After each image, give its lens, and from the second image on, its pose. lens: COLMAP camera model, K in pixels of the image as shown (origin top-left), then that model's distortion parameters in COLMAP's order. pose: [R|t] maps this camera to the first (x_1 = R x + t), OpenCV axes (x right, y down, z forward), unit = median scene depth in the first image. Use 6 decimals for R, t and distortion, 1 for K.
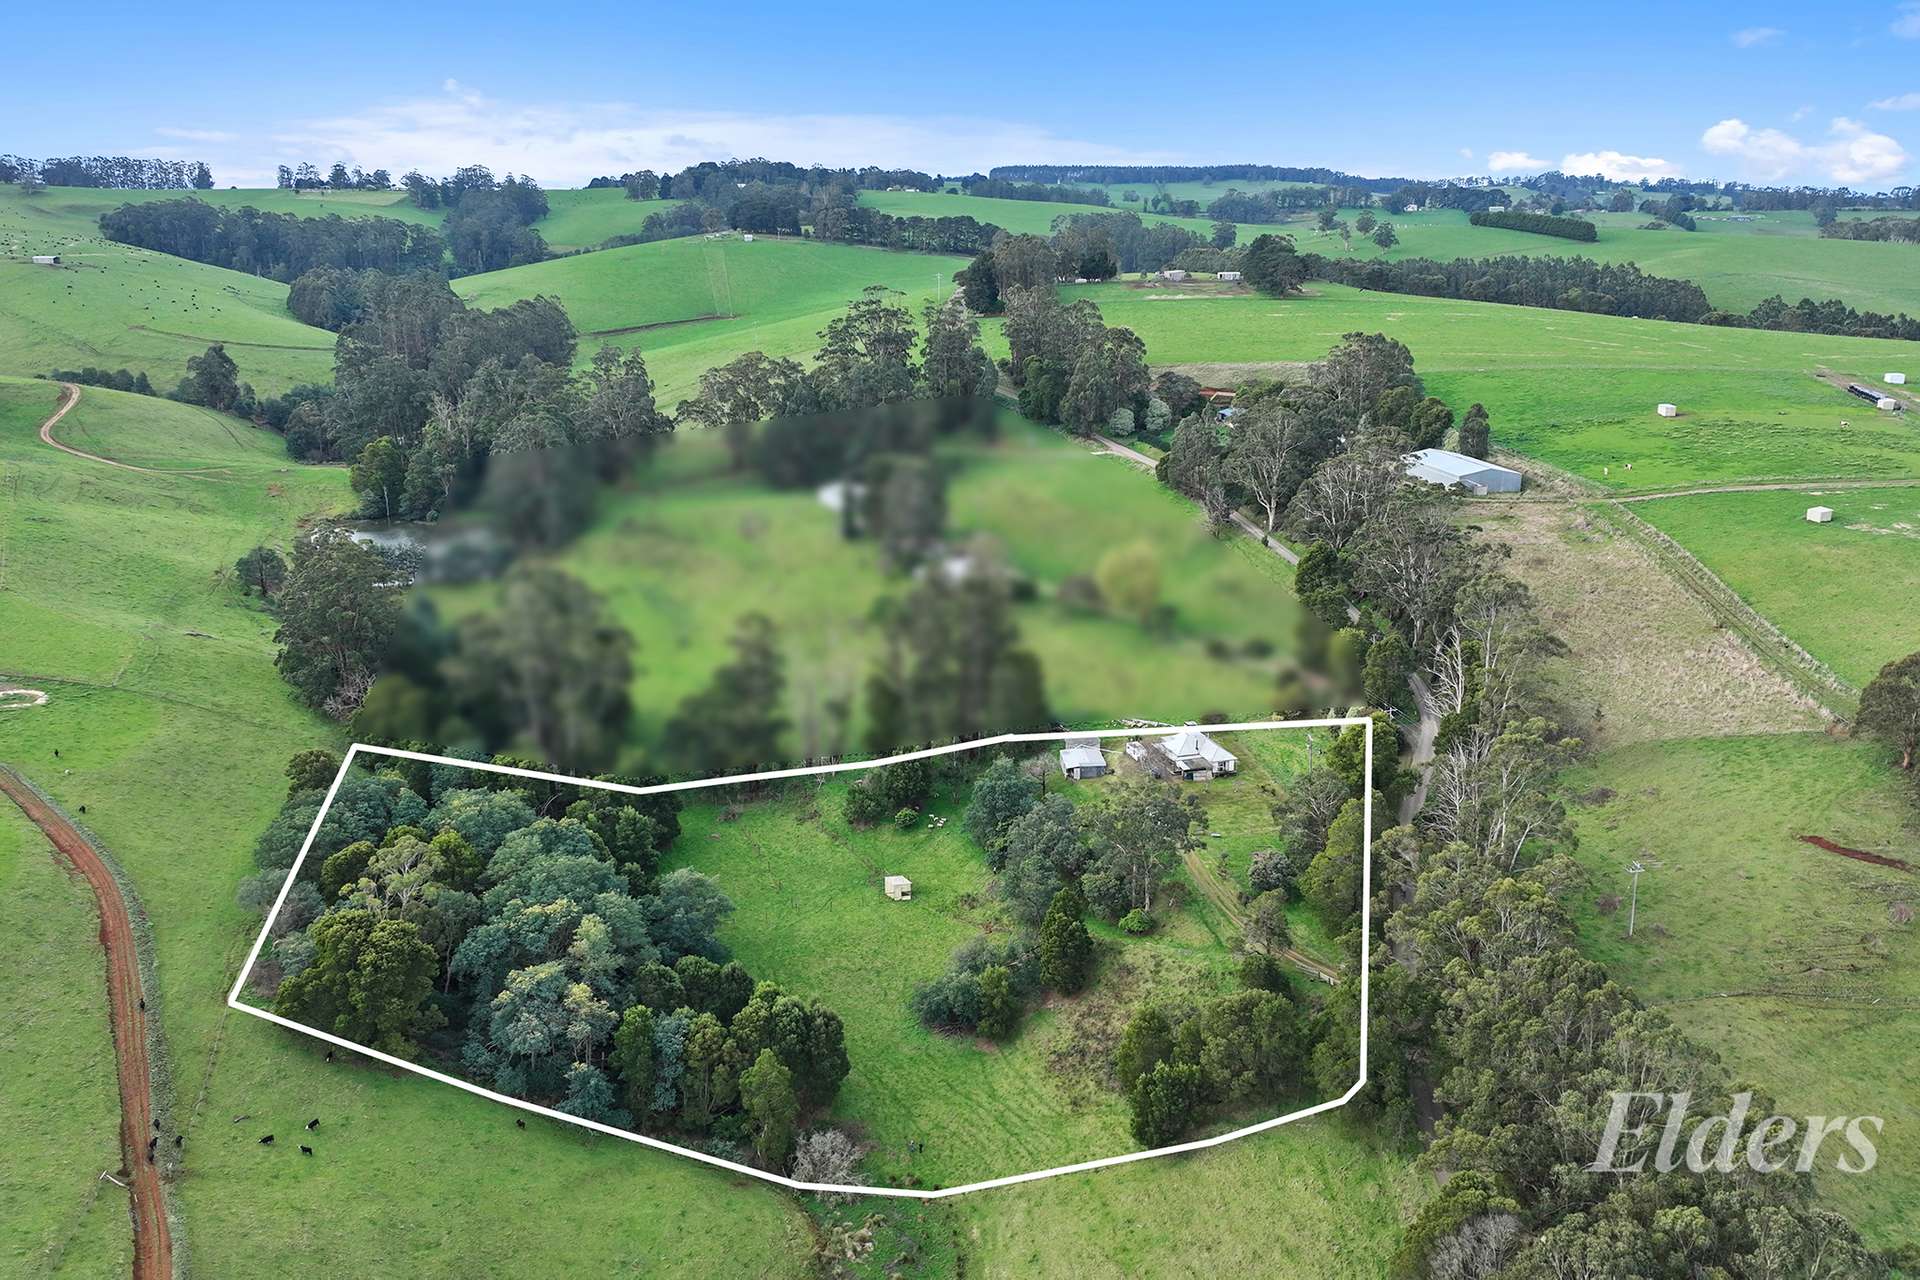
lens RADIAL K [[1591.3, 0, 969.6], [0, 1591.3, 628.2], [0, 0, 1]] dist [0.006499, 0.008300]
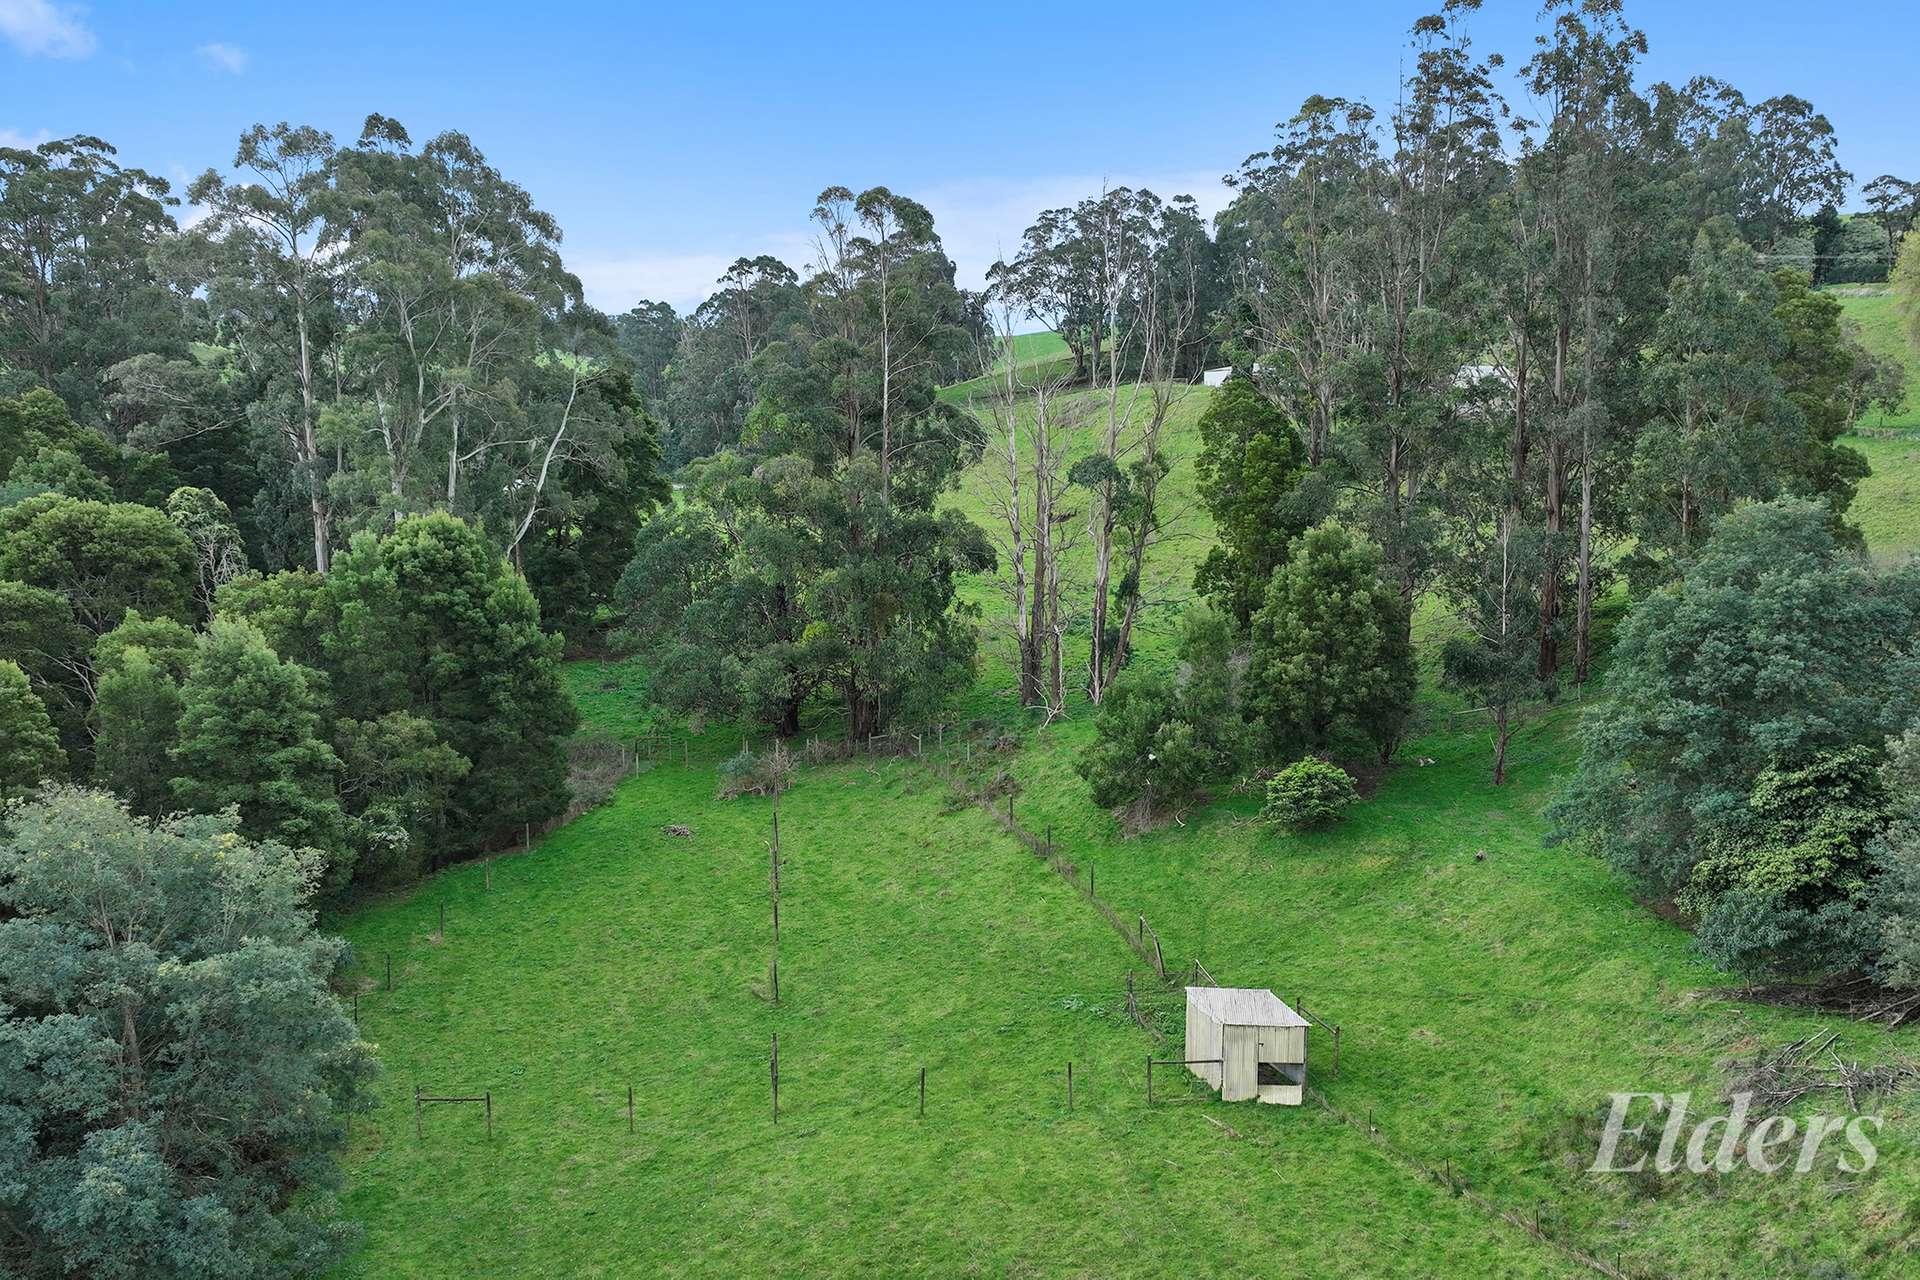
lens RADIAL K [[1591.3, 0, 969.6], [0, 1591.3, 628.2], [0, 0, 1]] dist [0.006499, 0.008300]
pose [[0.959487, 0.037716, -0.279216, -0.027319], [-0.075220, 0.989320, -0.124848, 0.163955], [0.271525, 0.140793, 0.952077, 0.928592]]
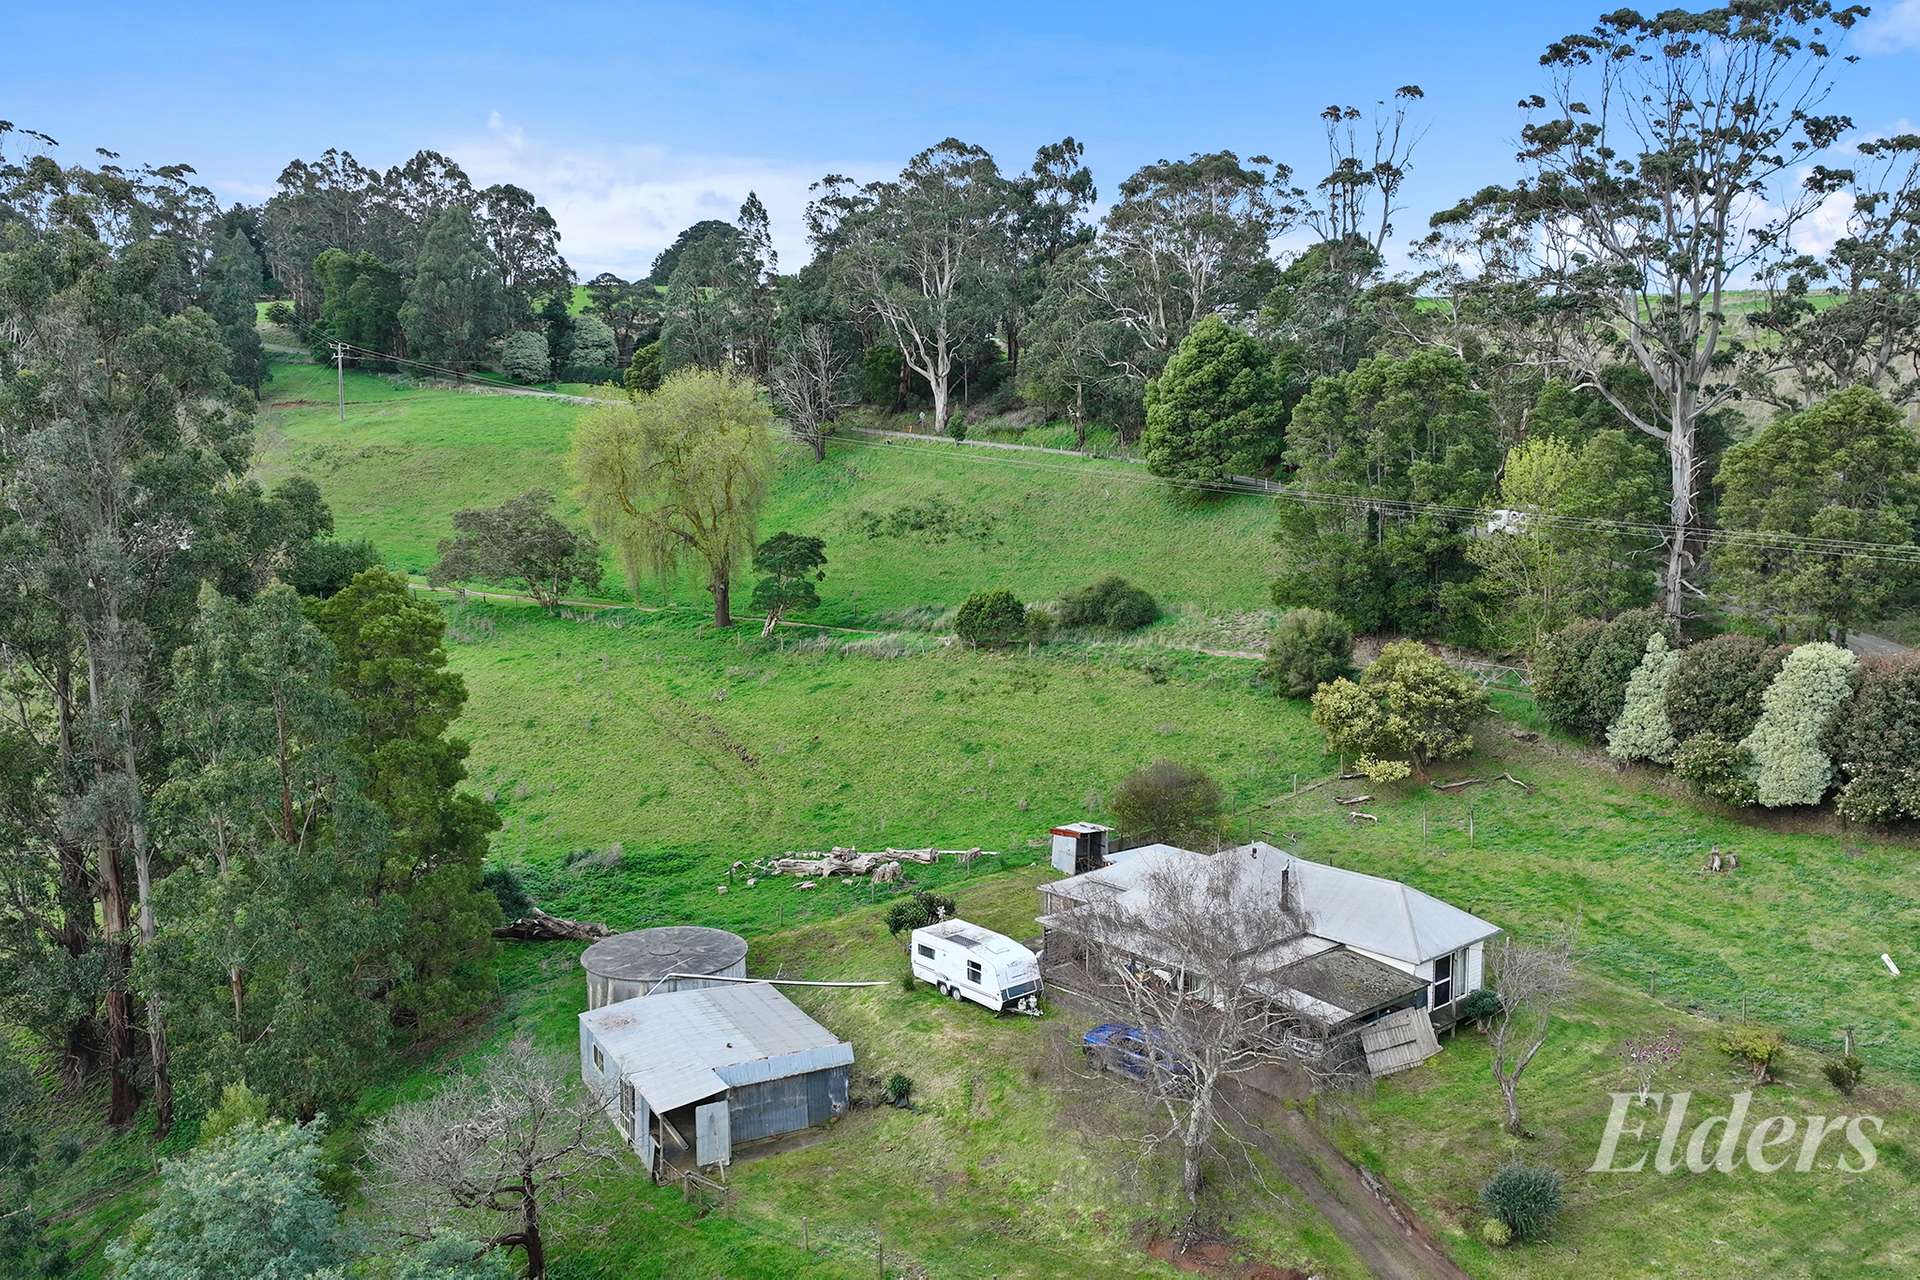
lens RADIAL K [[1591.3, 0, 969.6], [0, 1591.3, 628.2], [0, 0, 1]] dist [0.006499, 0.008300]
pose [[0.914111, -0.049913, 0.402379, 0.030750], [0.105914, 0.987332, -0.118140, 0.074464], [-0.391386, 0.150611, 0.907818, 1.023908]]
